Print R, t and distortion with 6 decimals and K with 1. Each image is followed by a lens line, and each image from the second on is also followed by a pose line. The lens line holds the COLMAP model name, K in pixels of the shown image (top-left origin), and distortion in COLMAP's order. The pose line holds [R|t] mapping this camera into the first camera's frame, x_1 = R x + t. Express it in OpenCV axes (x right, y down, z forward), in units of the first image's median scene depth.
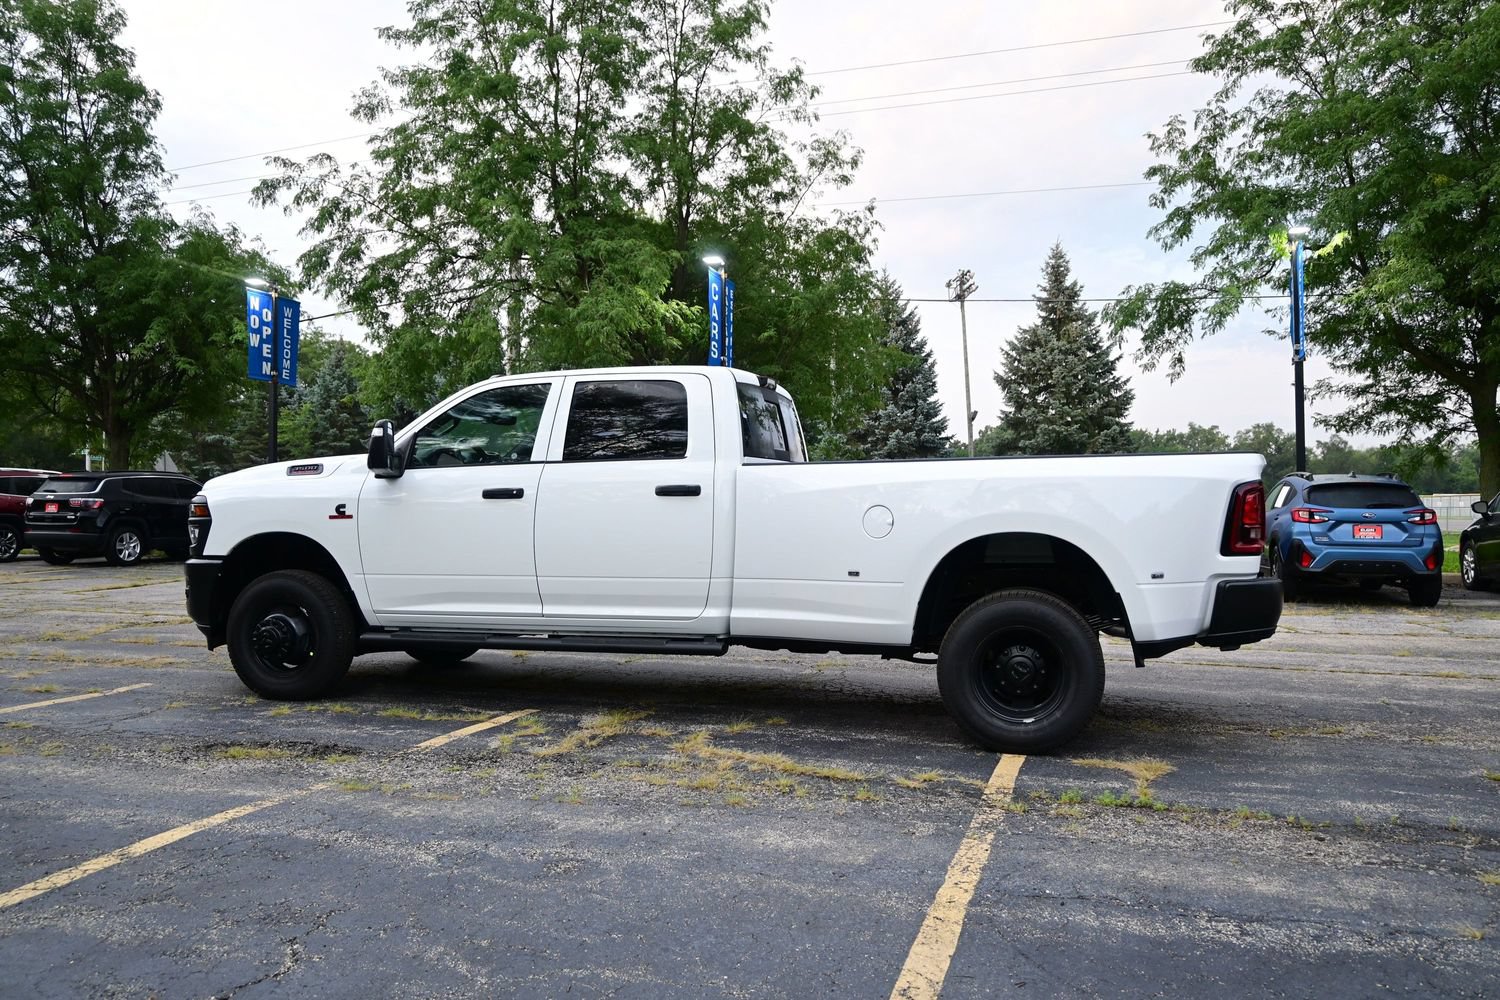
lens RADIAL K [[1211.0, 0, 750.0], [0, 1211.0, 500.0], [0, 0, 1]] dist [-0.016368, -0.003806]
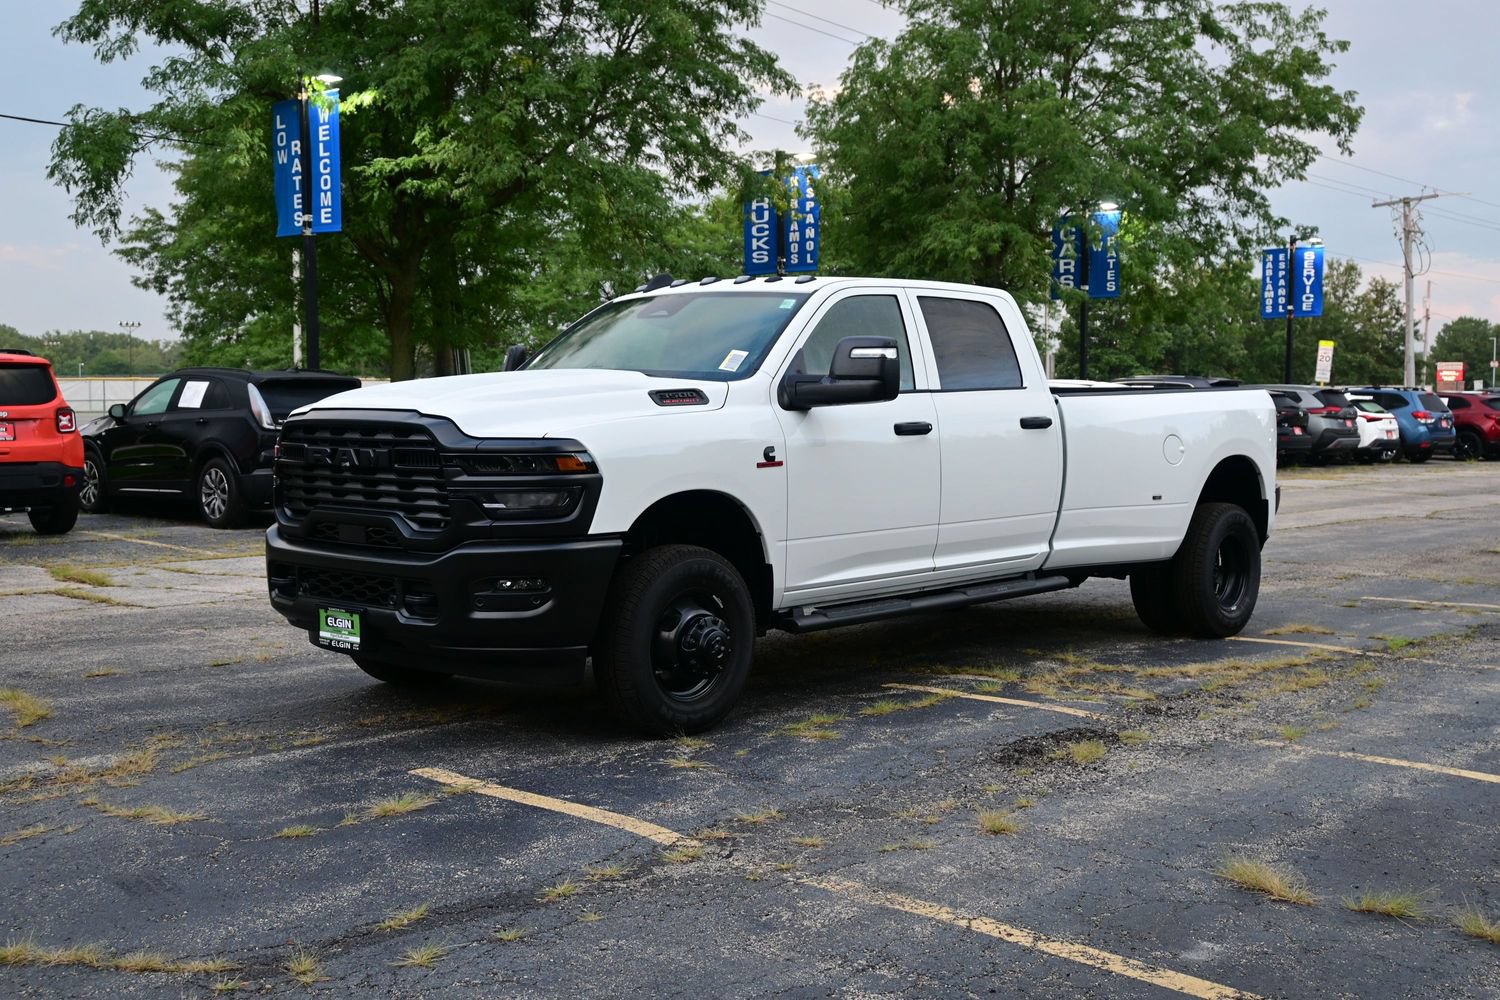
lens RADIAL K [[1681.5, 0, 750.0], [0, 1681.5, 500.0], [0, 0, 1]] dist [-0.000426, 0.011086]
pose [[0.454099, -0.057280, 0.889108, -0.416941], [-0.004024, 0.997789, 0.066337, -0.010619], [-0.890942, -0.033702, 0.452864, 0.185608]]
